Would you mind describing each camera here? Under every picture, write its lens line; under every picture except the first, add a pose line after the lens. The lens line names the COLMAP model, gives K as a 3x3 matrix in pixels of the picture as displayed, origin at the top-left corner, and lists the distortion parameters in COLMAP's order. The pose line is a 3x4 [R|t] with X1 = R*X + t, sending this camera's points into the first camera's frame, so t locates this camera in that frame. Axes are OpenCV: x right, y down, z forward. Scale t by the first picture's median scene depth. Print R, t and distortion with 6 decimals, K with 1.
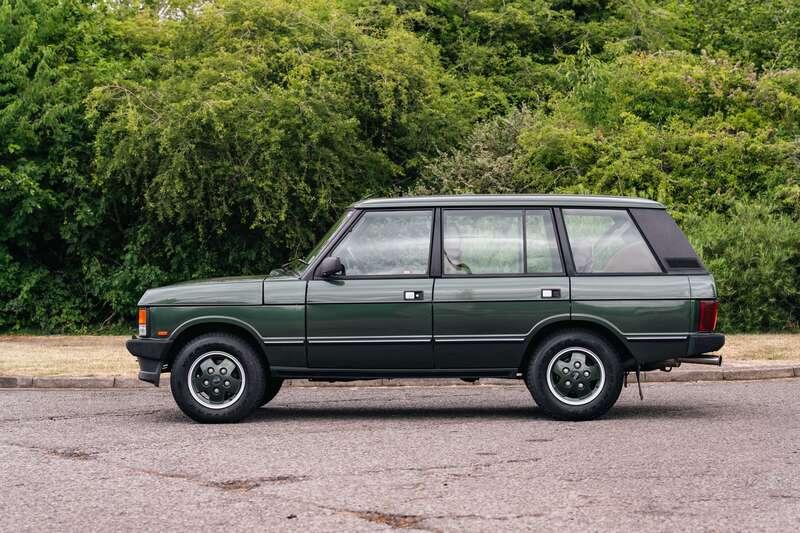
lens RADIAL K [[1820.7, 0, 400.0], [0, 1820.7, 266.5], [0, 0, 1]] dist [0.017585, -0.289388]
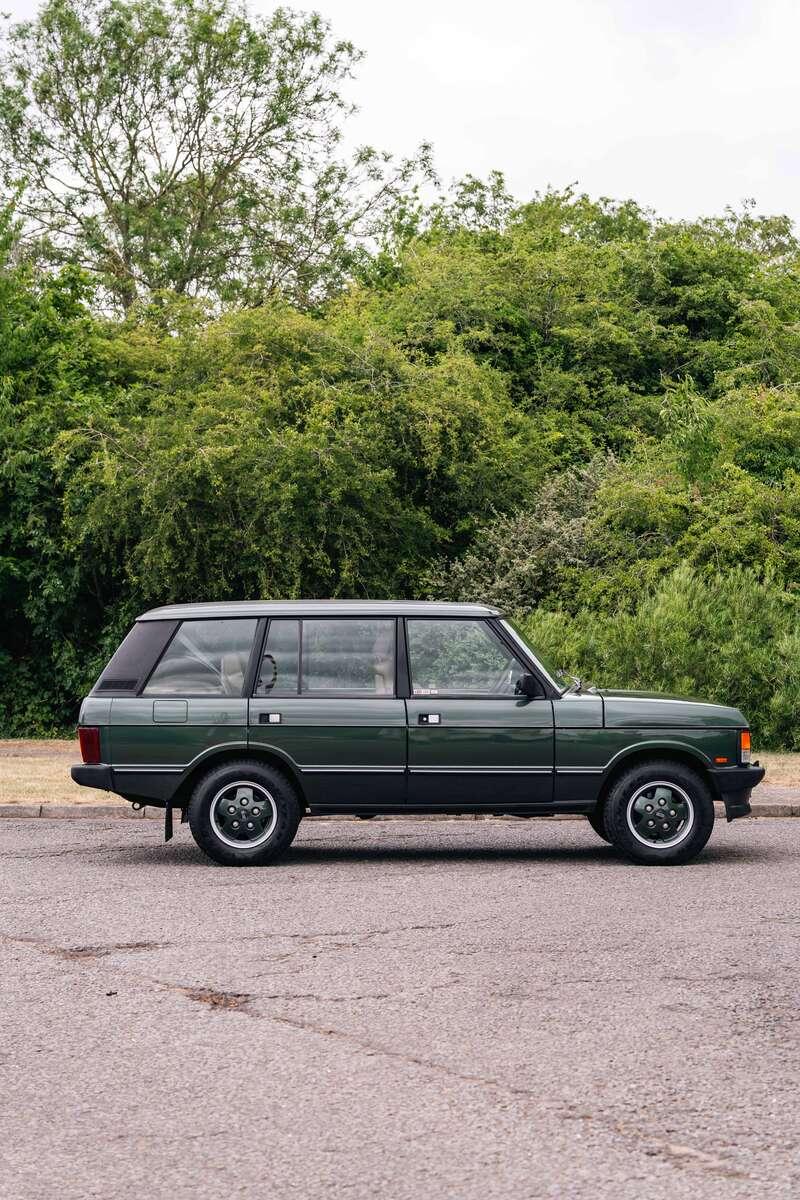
lens RADIAL K [[2448.4, 0, 400.0], [0, 2448.4, 600.0], [0, 0, 1]] dist [-0.006134, -0.100756]
pose [[0.997933, 0.006643, -0.063921, 0.049321], [-0.007307, 0.999922, -0.010164, -0.014206], [0.063849, 0.010610, 0.997903, -0.062034]]
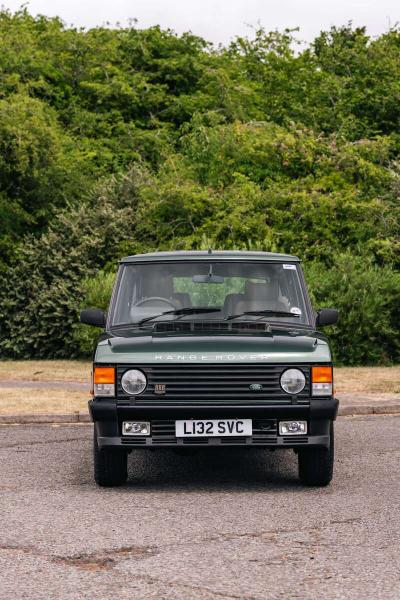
lens RADIAL K [[1465.0, 0, 191.0], [0, 1465.0, 299.5], [0, 0, 1]] dist [0.002554, 0.123086]
pose [[0.985068, 0.009328, 0.171915, -0.061059], [-0.010066, 0.999943, 0.003425, -0.007081], [-0.171873, -0.005105, 0.985106, 0.084778]]
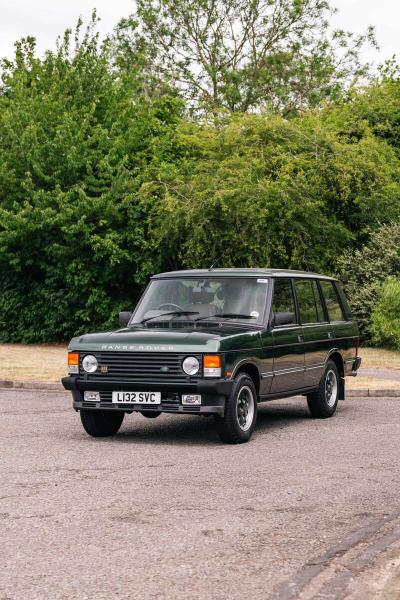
lens RADIAL K [[1224.2, 0, 200.0], [0, 1224.2, 300.0], [0, 0, 1]] dist [-0.006134, -0.100756]
pose [[0.967431, 0.009004, -0.252974, 0.131753], [-0.006411, 0.999918, 0.011072, -0.012923], [0.253053, -0.009090, 0.967410, 0.034663]]
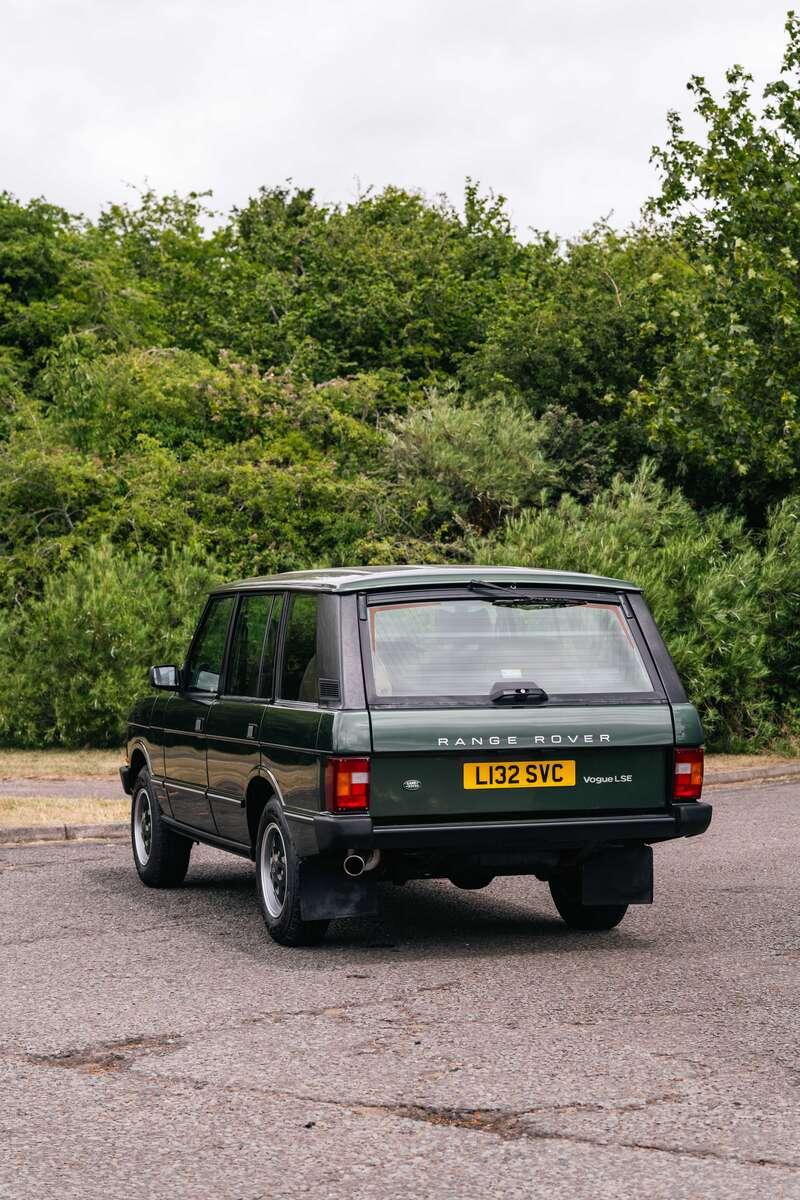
lens RADIAL K [[2448.4, 0, 400.0], [0, 2448.4, 600.0], [0, 0, 1]] dist [-0.006134, -0.100756]
pose [[0.942392, 0.001788, 0.334505, -0.097839], [0.000618, 0.999975, -0.007086, -0.012244], [-0.334510, 0.006885, 0.942367, 0.056603]]
